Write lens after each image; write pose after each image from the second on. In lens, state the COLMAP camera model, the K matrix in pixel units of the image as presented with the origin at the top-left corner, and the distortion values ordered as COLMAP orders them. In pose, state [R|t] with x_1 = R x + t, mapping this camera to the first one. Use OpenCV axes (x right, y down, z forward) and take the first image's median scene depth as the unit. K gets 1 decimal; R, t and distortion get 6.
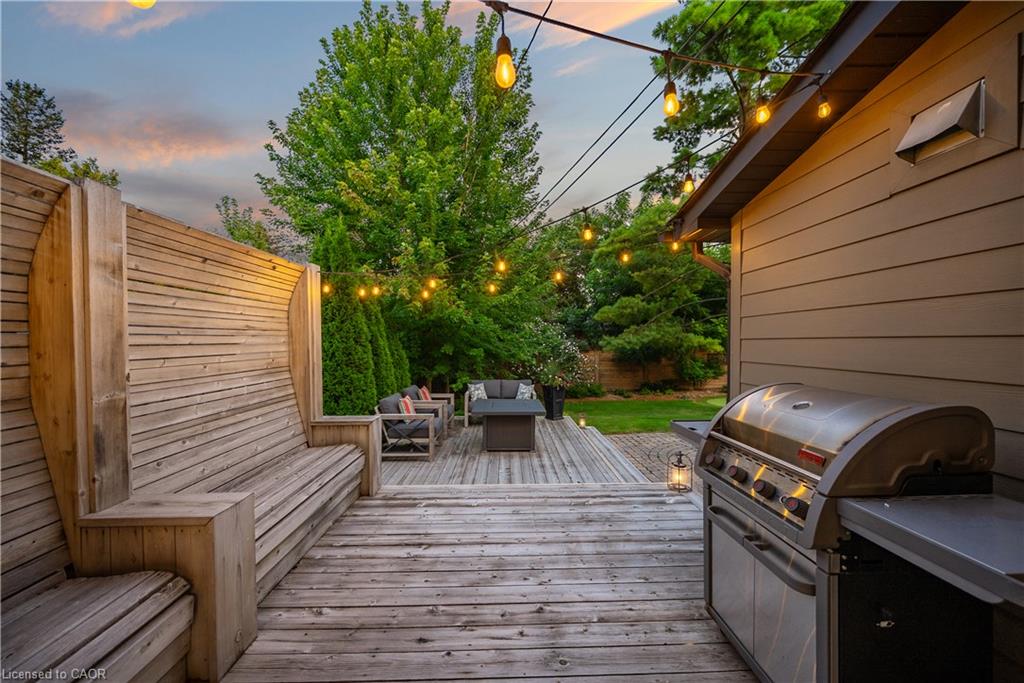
lens RADIAL K [[349.5, 0, 512.0], [0, 349.5, 341.5], [0, 0, 1]] dist [-0.008848, -0.000107]
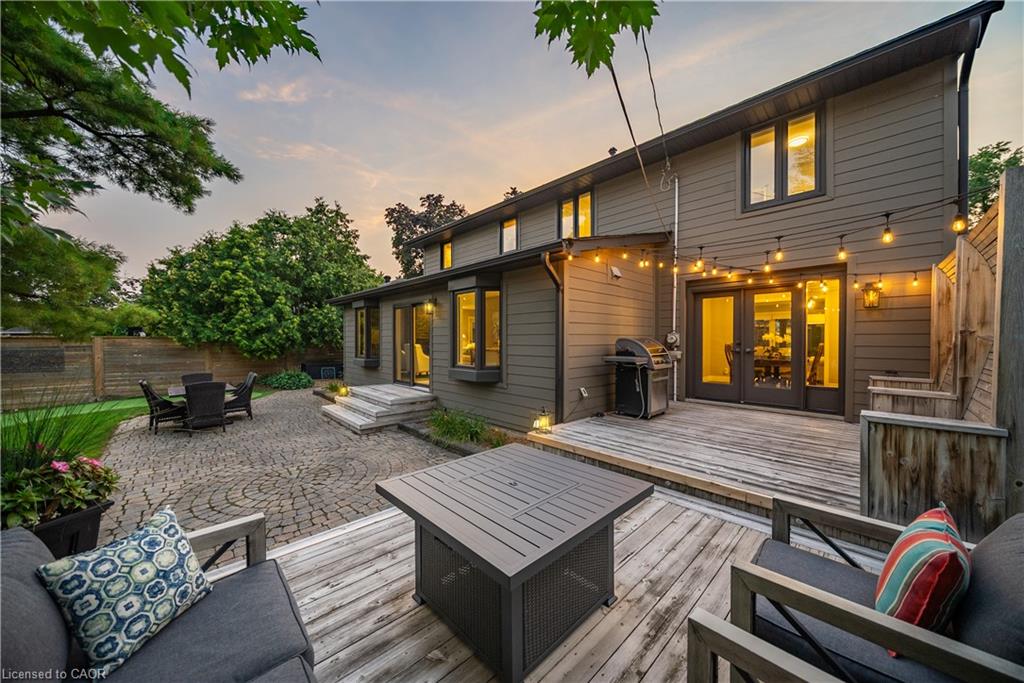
lens RADIAL K [[349.5, 0, 512.0], [0, 349.5, 341.5], [0, 0, 1]] dist [-0.008848, -0.000107]
pose [[-0.669885, -0.005533, 0.742444, -0.210620], [0.004468, 0.999924, 0.011483, 0.029918], [-0.742452, 0.011010, -0.669809, 0.980402]]
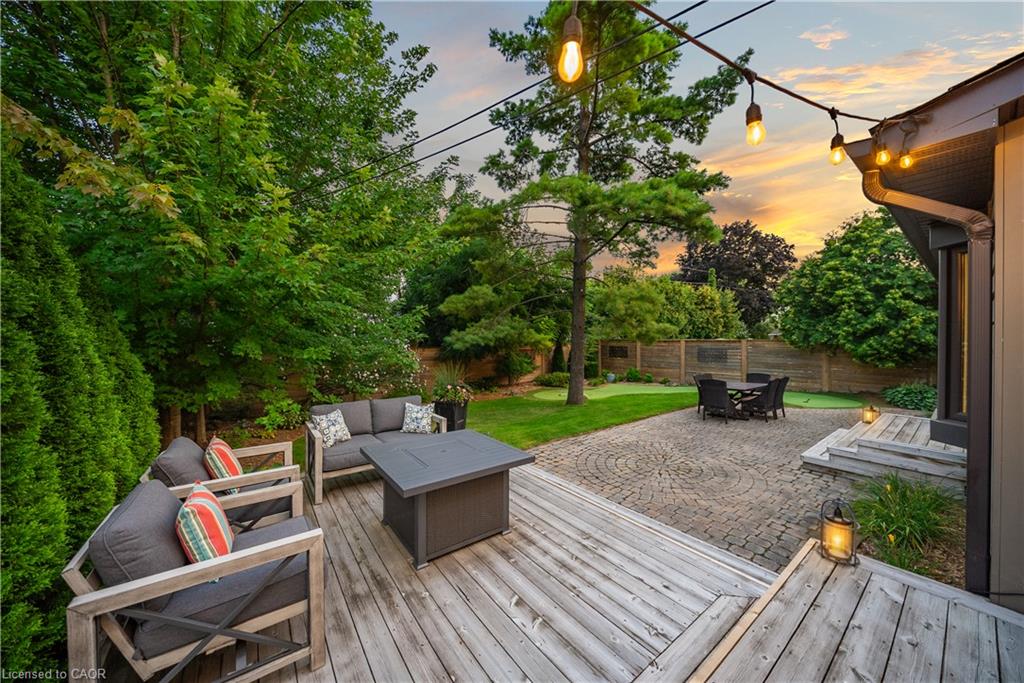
lens RADIAL K [[349.5, 0, 512.0], [0, 349.5, 341.5], [0, 0, 1]] dist [-0.008848, -0.000107]
pose [[0.814013, -0.007023, 0.580804, -0.185030], [0.004682, 0.999974, 0.005530, 0.010623], [-0.580828, -0.001782, 0.814024, 0.411689]]
